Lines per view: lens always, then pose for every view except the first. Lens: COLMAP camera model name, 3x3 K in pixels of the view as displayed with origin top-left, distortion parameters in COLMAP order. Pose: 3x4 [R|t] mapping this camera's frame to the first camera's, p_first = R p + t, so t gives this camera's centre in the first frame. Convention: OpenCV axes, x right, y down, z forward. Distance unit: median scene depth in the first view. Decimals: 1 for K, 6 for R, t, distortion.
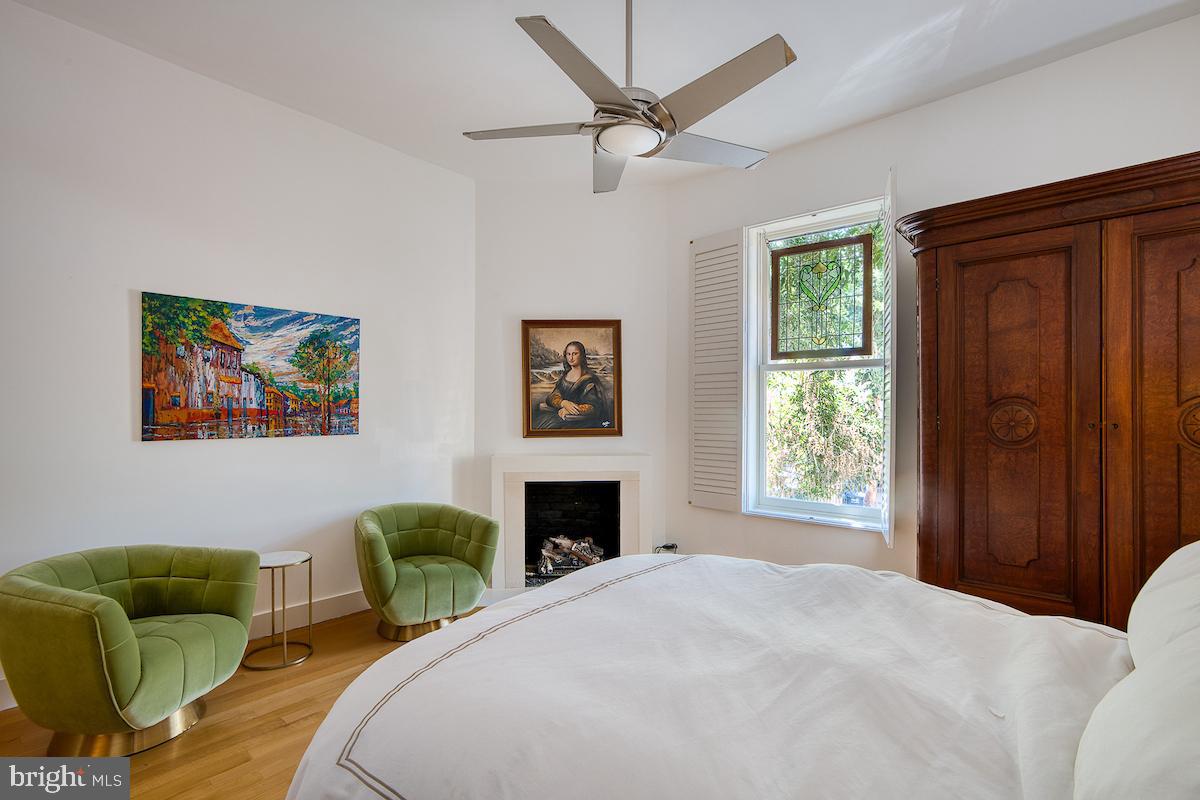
lens RADIAL K [[561.9, 0, 586.7], [0, 561.9, 416.2], [0, 0, 1]] dist [-0.020701, 0.002015]
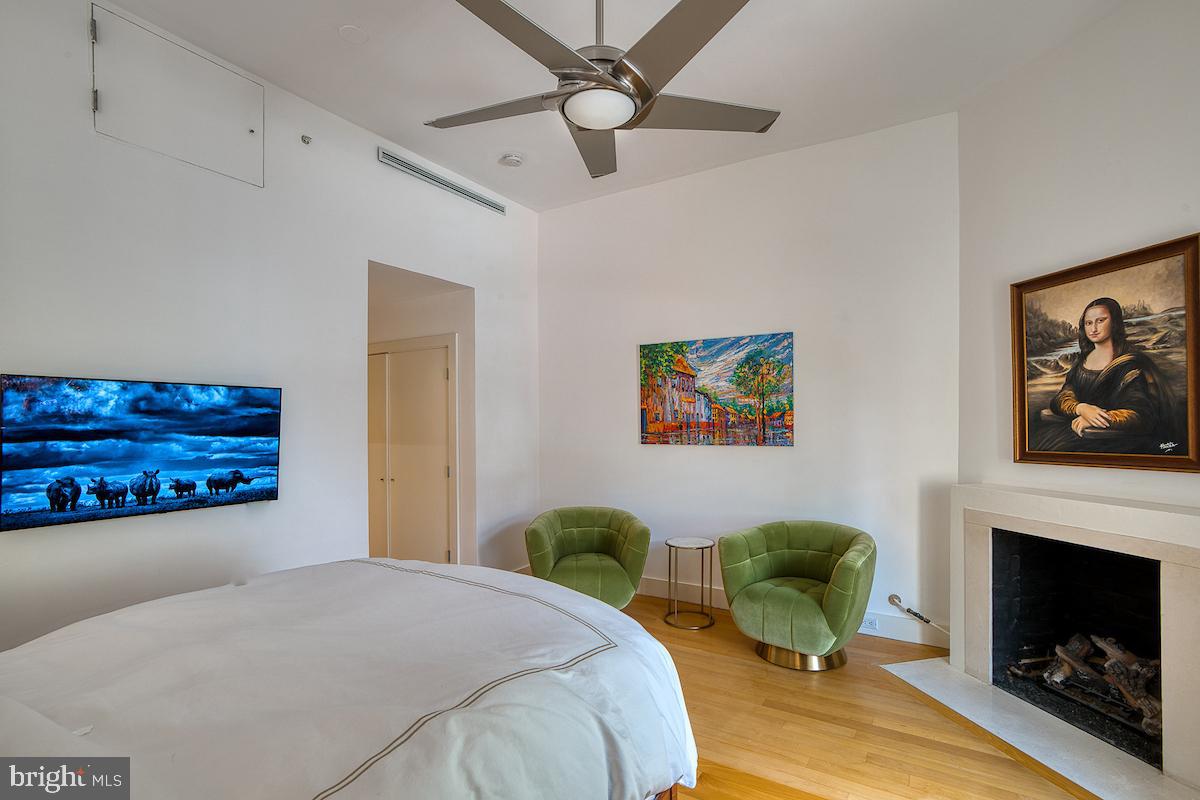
lens RADIAL K [[561.9, 0, 606.2], [0, 561.9, 422.8], [0, 0, 1]] dist [-0.020701, 0.002015]
pose [[0.173888, -0.004048, -0.984757, 0.537300], [-0.003300, 0.999984, -0.004693, -0.004105], [0.984760, 0.004066, 0.173872, 0.500200]]
